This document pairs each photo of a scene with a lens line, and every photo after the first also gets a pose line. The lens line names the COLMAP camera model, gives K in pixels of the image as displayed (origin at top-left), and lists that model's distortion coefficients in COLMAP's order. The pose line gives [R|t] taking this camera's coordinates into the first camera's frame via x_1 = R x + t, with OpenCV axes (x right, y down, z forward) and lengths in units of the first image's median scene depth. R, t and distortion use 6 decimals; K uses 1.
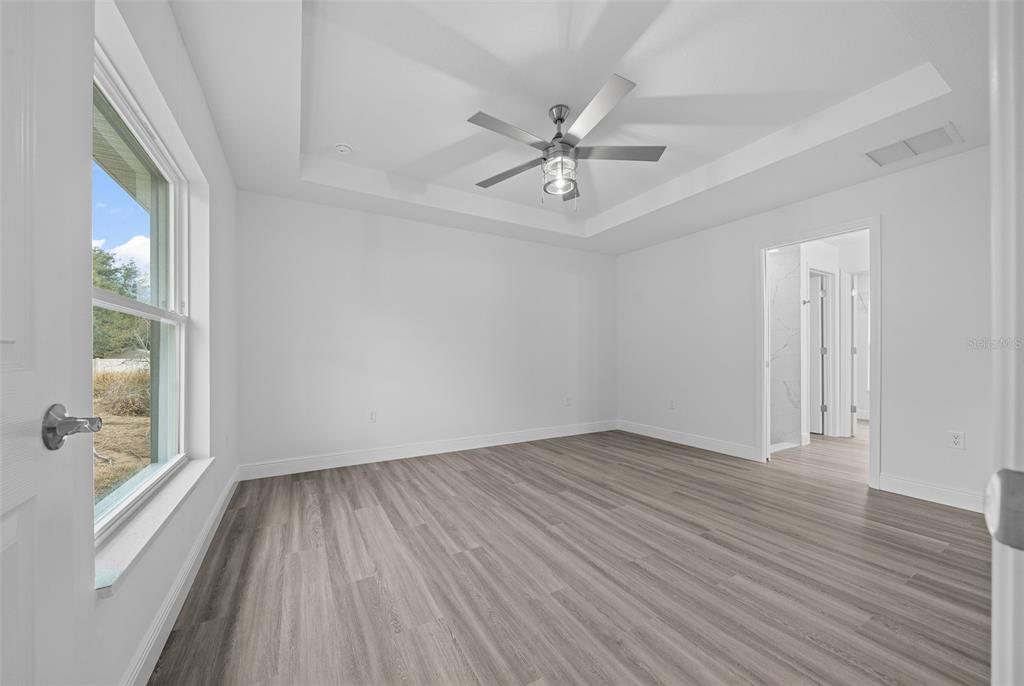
lens RADIAL K [[353.6, 0, 493.4], [0, 353.6, 353.5], [0, 0, 1]] dist [-0.005284, -0.000261]
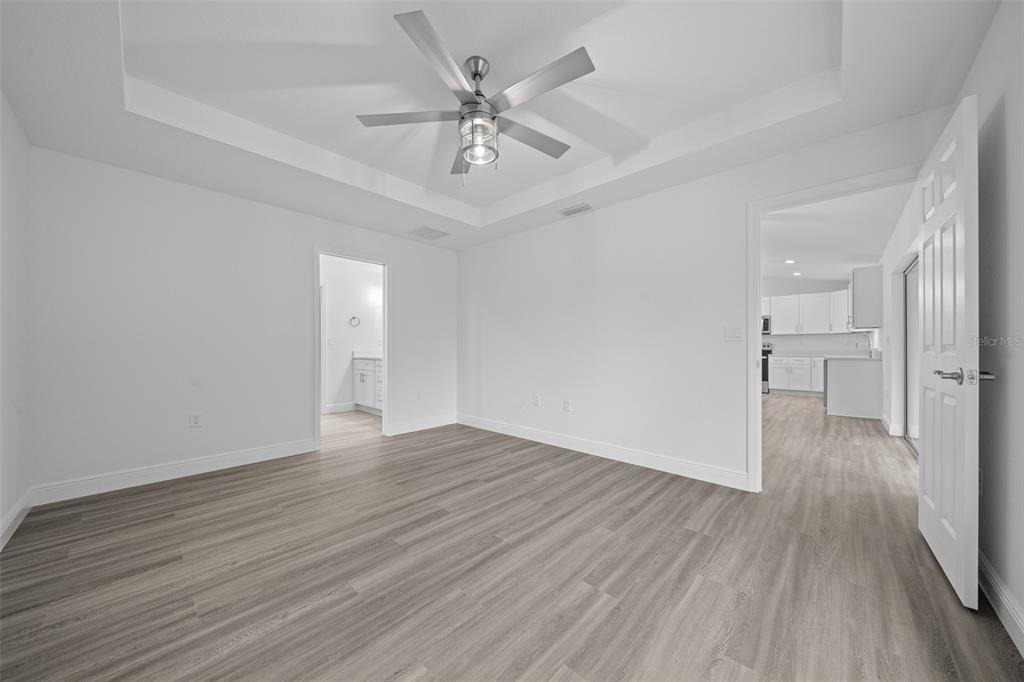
lens RADIAL K [[353.6, 0, 507.7], [0, 353.6, 342.6], [0, 0, 1]] dist [-0.005284, -0.000261]
pose [[-0.305254, 0.016306, 0.952132, -0.639258], [-0.001485, 0.999844, -0.017599, 0.005813], [-0.952270, -0.006786, -0.305182, 1.174597]]
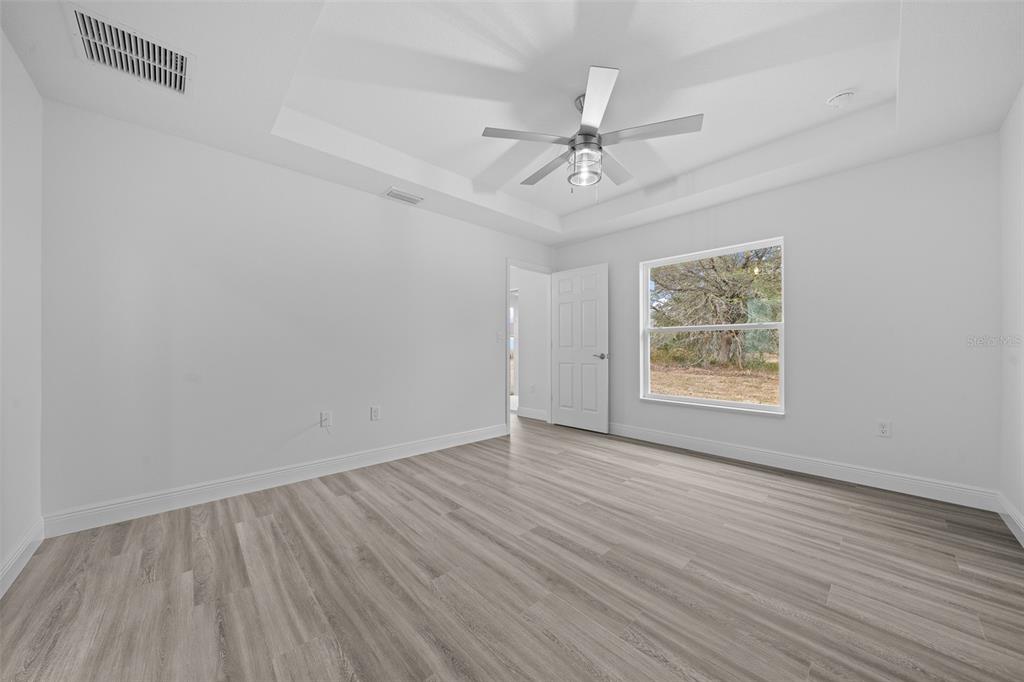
lens RADIAL K [[353.6, 0, 501.0], [0, 353.6, 347.7], [0, 0, 1]] dist [-0.005284, -0.000261]
pose [[-0.971702, 0.001093, -0.236207, 0.641067], [0.000826, 0.999999, 0.001229, 0.001863], [0.236208, 0.000999, -0.971702, 1.871897]]
